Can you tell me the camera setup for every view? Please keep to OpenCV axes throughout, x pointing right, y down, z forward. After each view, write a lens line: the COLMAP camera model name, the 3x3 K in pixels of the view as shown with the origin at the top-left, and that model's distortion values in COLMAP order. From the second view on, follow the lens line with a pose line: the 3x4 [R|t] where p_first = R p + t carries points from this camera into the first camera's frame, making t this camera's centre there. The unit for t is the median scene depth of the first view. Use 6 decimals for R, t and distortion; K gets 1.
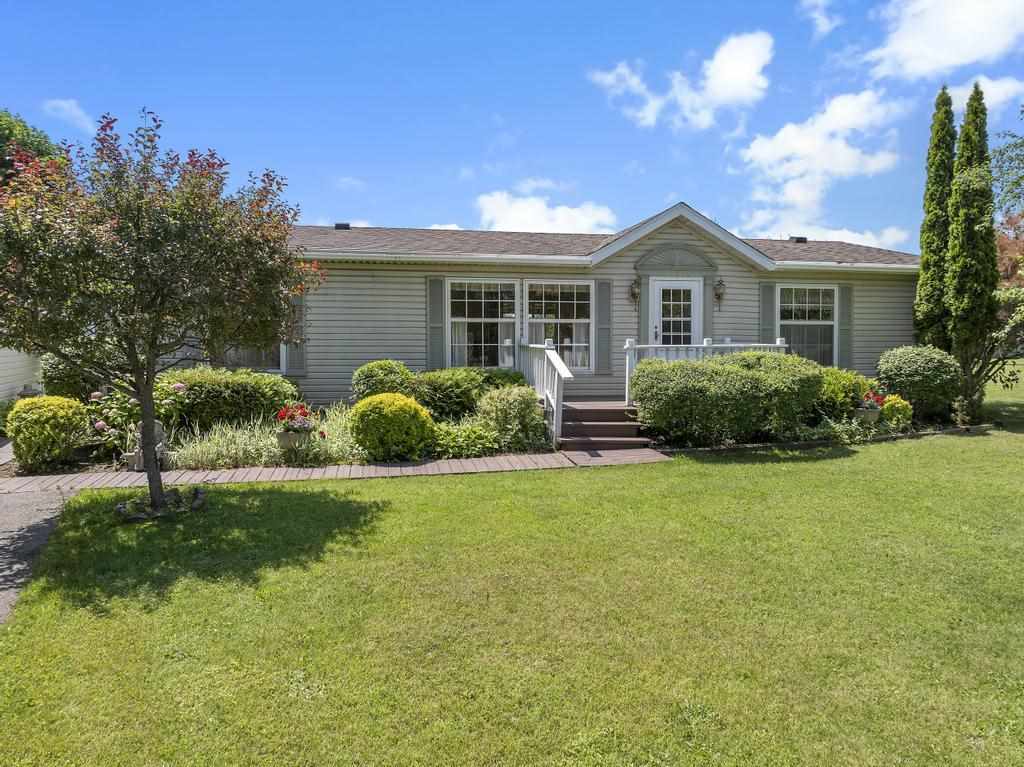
lens RADIAL K [[713.9, 0, 511.7], [0, 713.9, 360.6], [0, 0, 1]] dist [-0.041405, 0.000404]
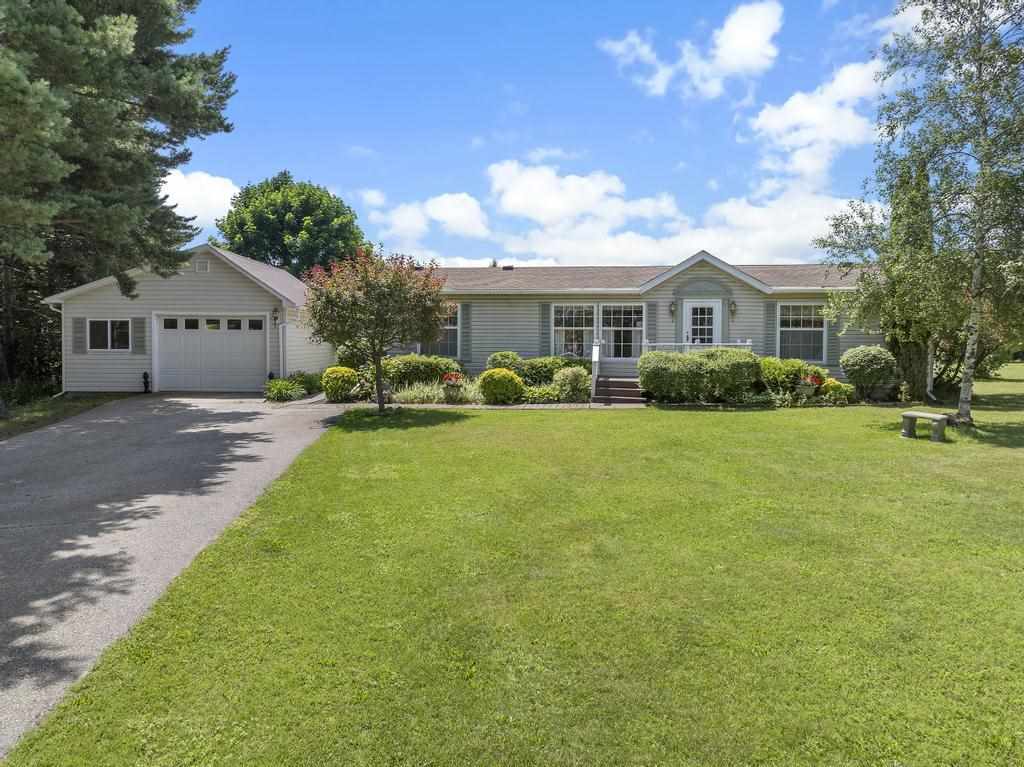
lens RADIAL K [[713.9, 0, 511.7], [0, 713.9, 360.6], [0, 0, 1]] dist [-0.041405, 0.000404]
pose [[0.938945, 0.011726, -0.343867, 0.428675], [-0.013921, 0.999895, -0.003913, 0.027877], [0.343785, 0.008461, 0.939010, -0.640179]]
